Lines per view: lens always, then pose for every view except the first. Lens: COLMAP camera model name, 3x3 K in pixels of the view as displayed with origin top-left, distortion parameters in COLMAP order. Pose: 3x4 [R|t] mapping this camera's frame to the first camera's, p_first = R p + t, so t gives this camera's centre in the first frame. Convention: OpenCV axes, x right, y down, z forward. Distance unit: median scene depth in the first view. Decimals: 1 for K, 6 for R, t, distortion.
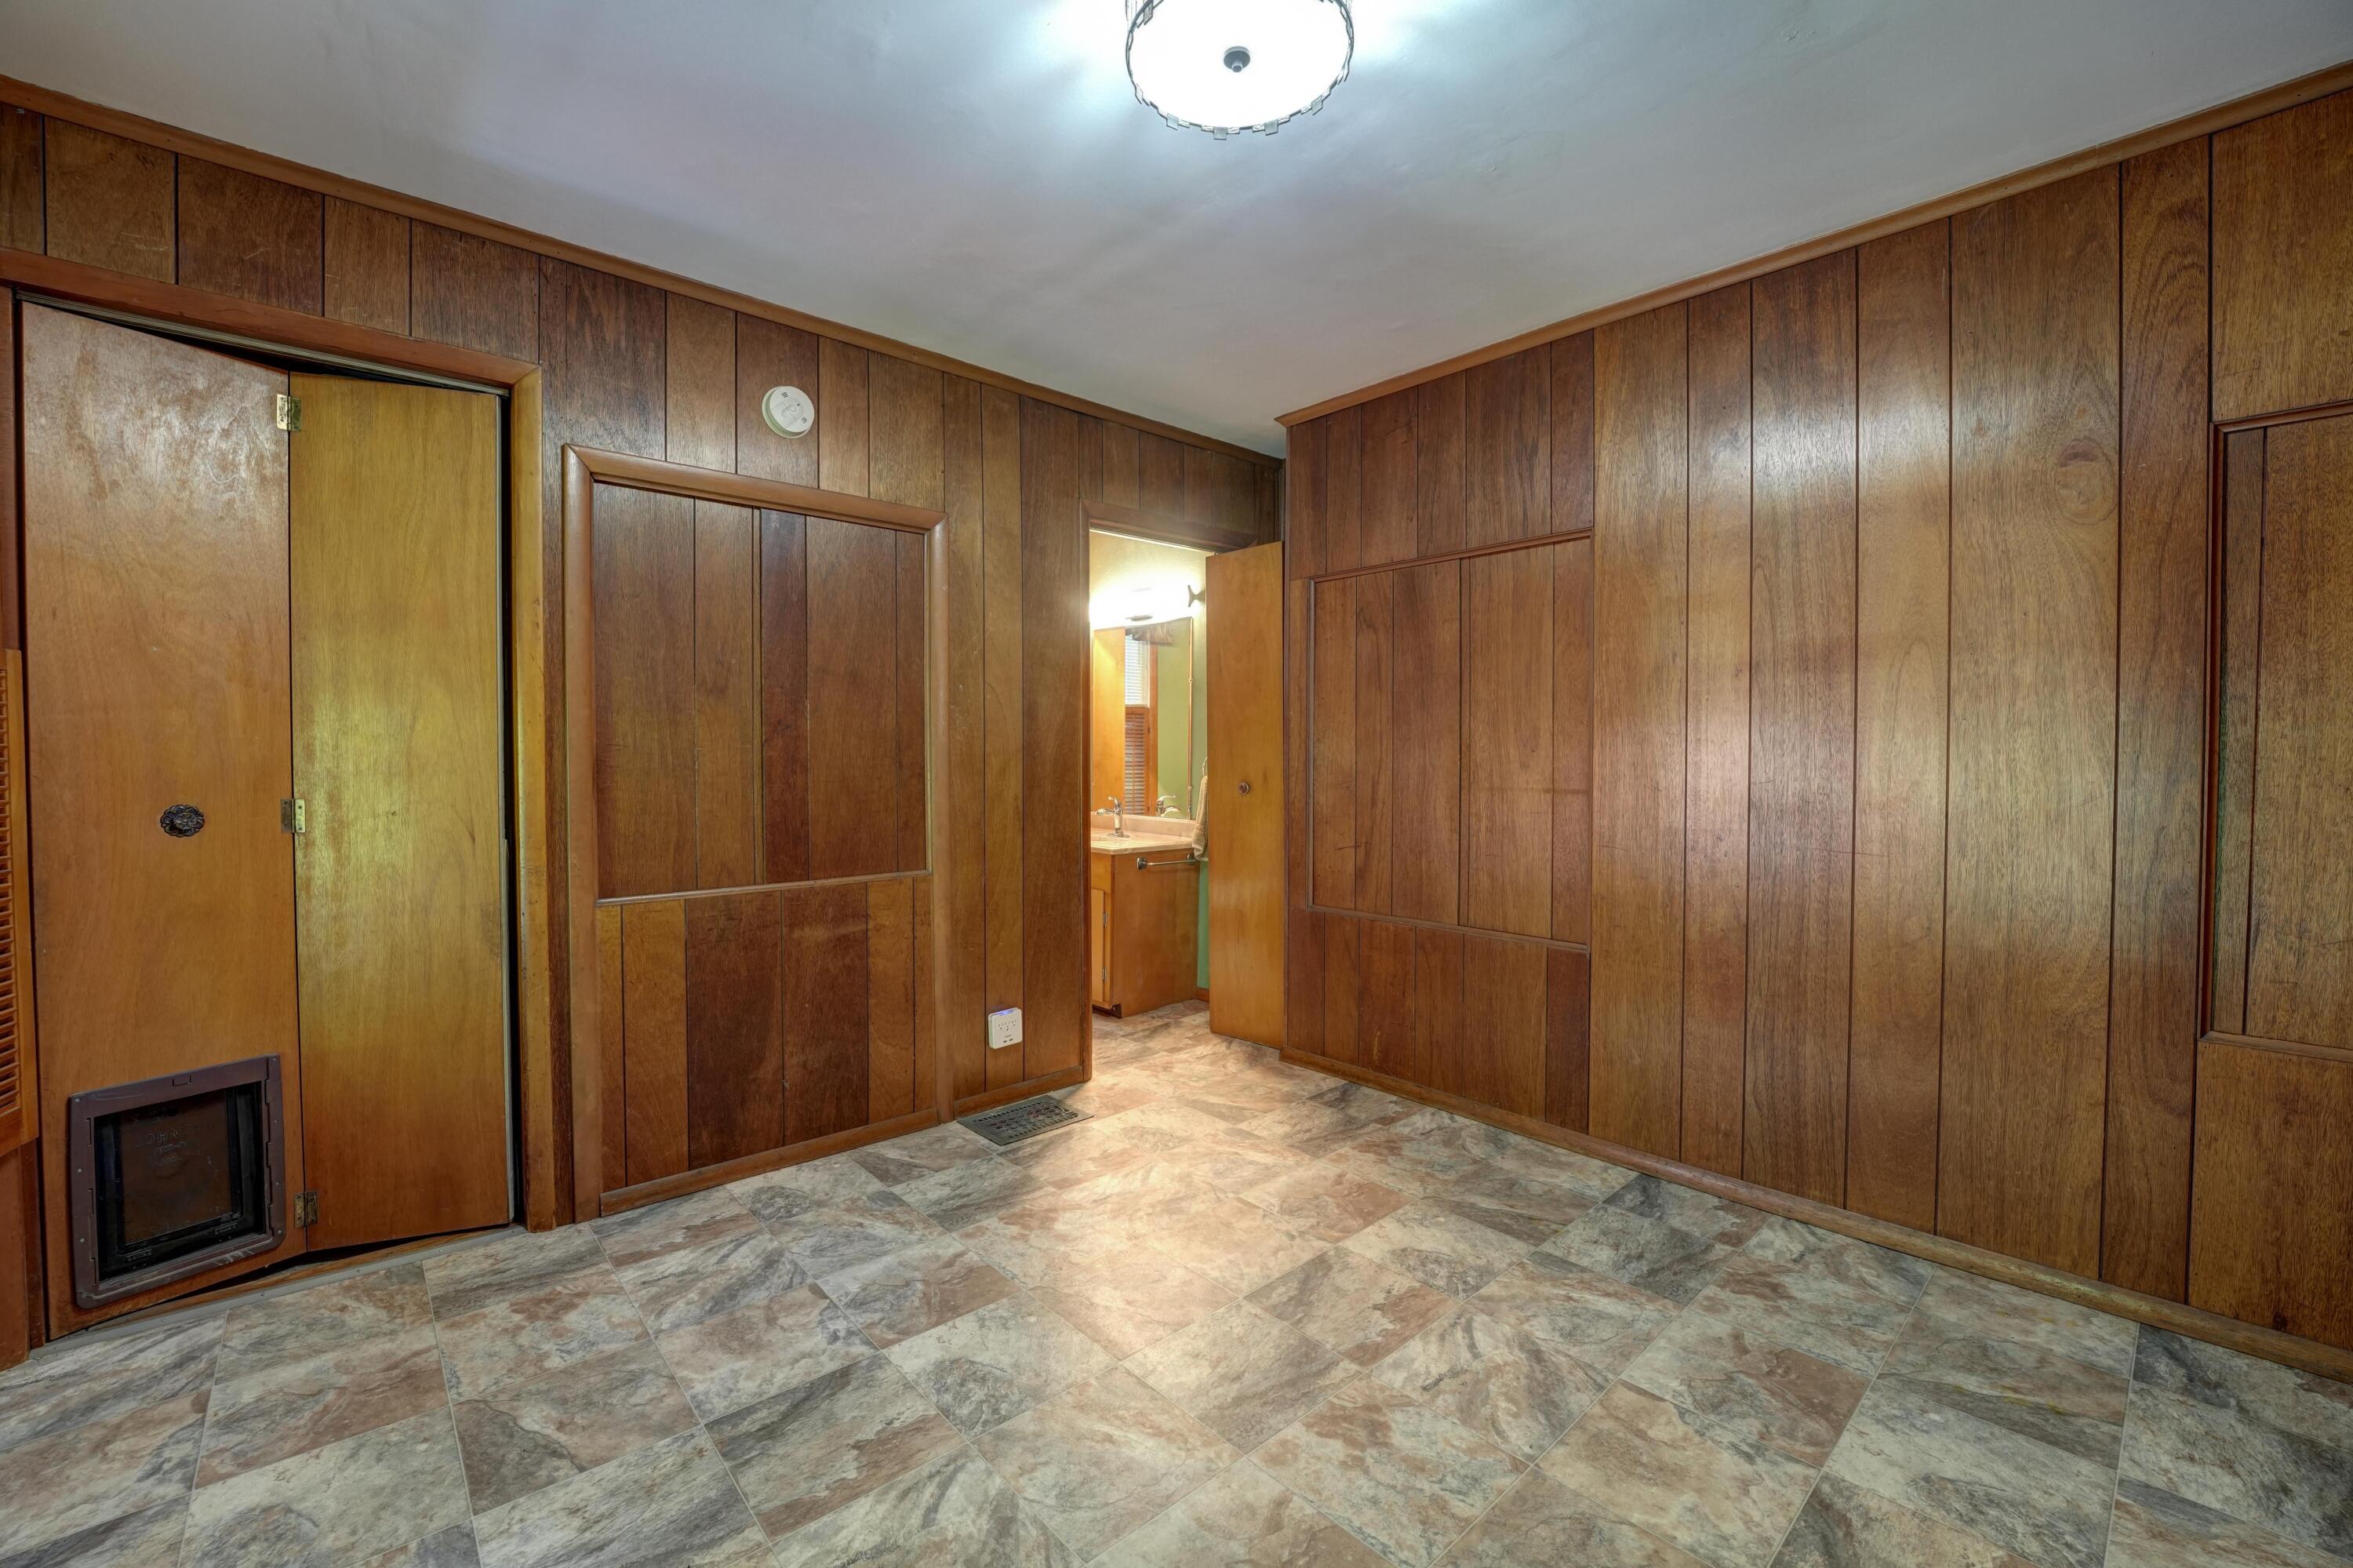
lens RADIAL K [[959.0, 0, 1165.6], [0, 959.0, 785.8], [0, 0, 1]] dist [-0.019821, 0.000293]
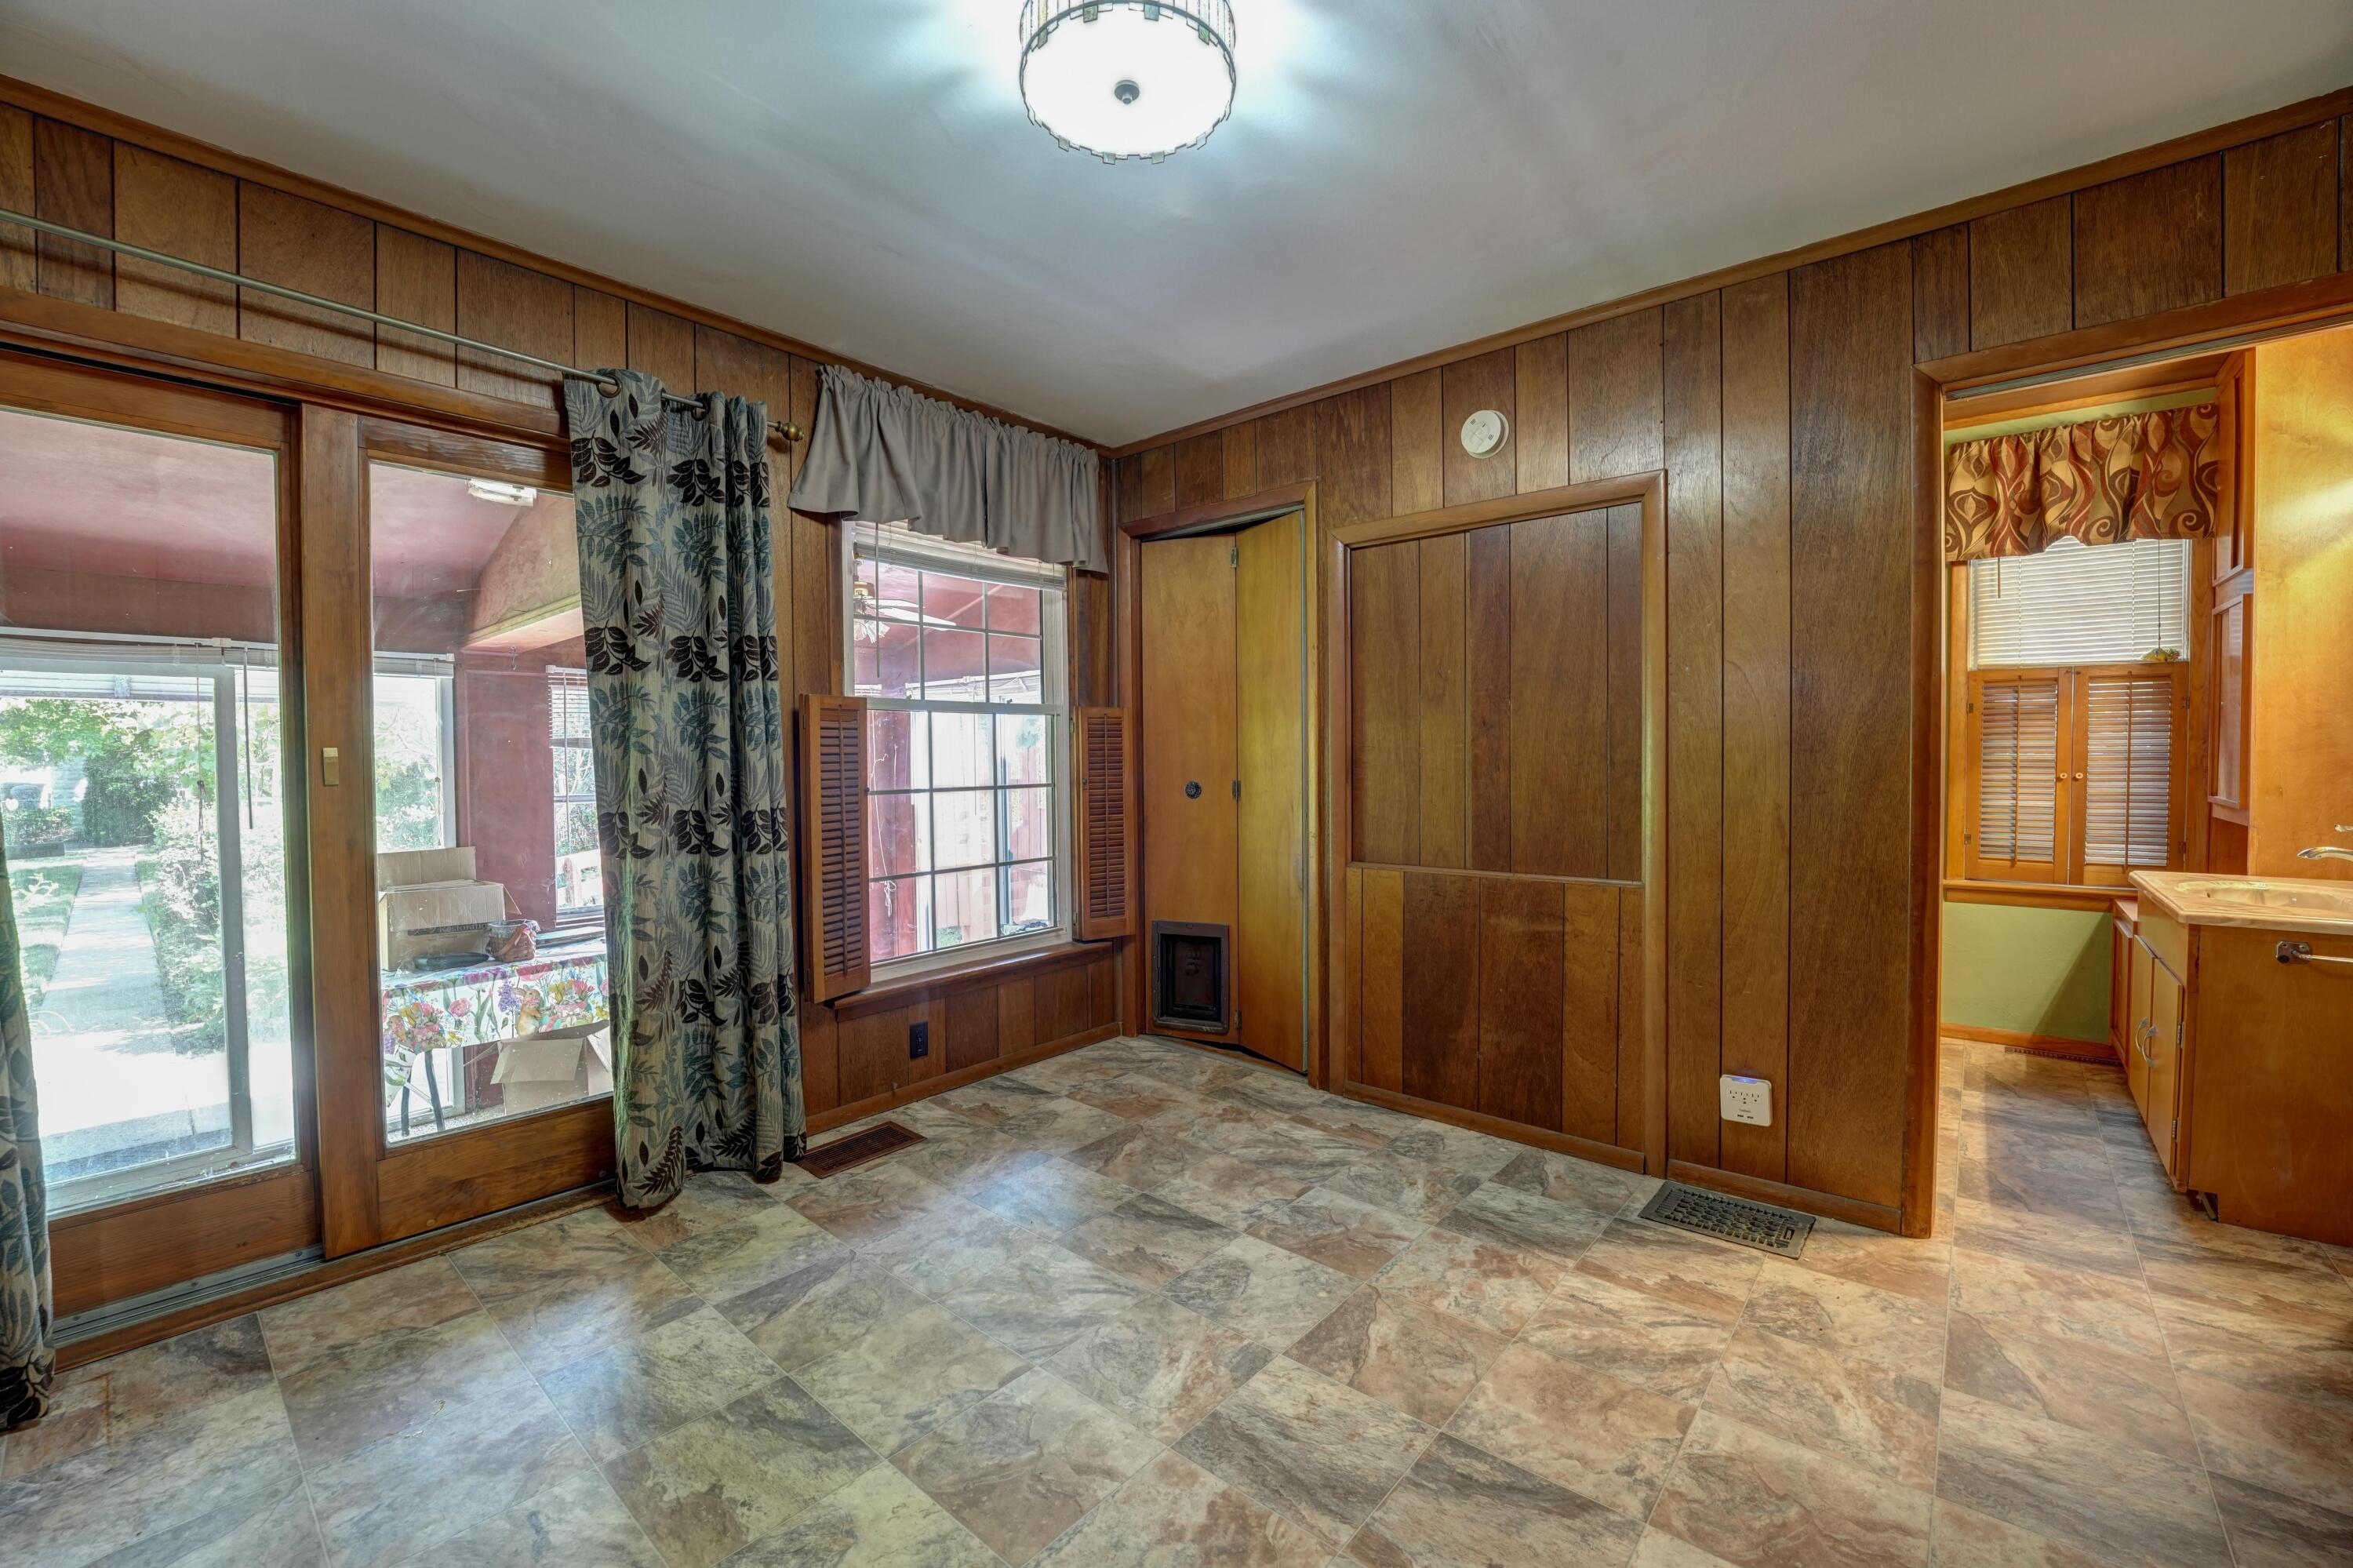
lens RADIAL K [[959.0, 0, 1165.6], [0, 959.0, 785.8], [0, 0, 1]] dist [-0.019821, 0.000293]
pose [[0.128703, 0.028786, -0.991265, 0.629168], [-0.022825, 0.999400, 0.026059, -0.014833], [0.991420, 0.019272, 0.129283, 0.502430]]
